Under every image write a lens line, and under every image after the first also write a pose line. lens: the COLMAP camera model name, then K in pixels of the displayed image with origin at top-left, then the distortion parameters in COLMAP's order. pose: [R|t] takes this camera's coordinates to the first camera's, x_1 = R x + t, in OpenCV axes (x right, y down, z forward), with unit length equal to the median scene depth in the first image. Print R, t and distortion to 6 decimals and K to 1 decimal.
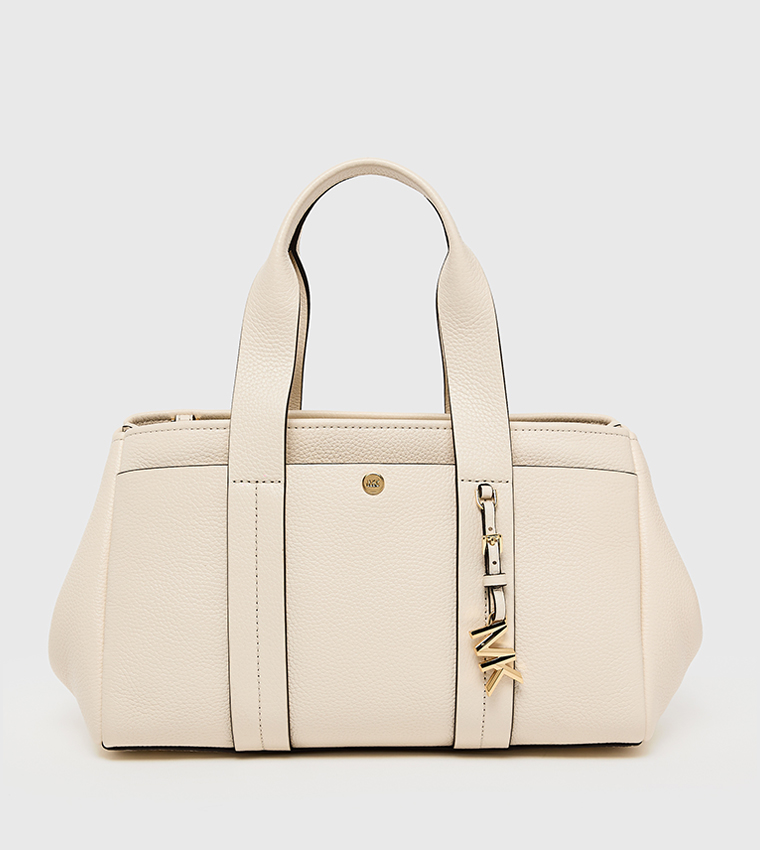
lens RADIAL K [[2137.2, 0, 380.0], [0, 2137.2, 425.0], [0, 0, 1]] dist [-0.071628, 0.141052]
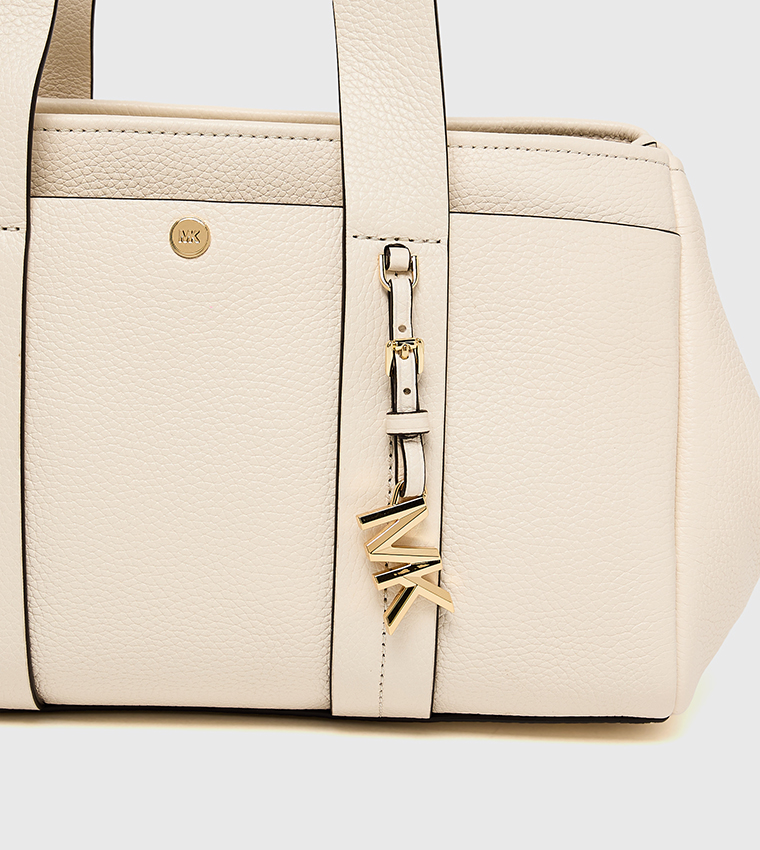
lens RADIAL K [[2174.1, 0, 467.7], [0, 2174.1, 333.5], [0, 0, 1]] dist [-0.010520, 0.533594]
pose [[0.999546, 0.030130, 0.000007, 0.067862], [-0.030007, 0.995444, 0.090500, -0.000468], [0.002720, -0.090459, 0.995896, 0.447814]]
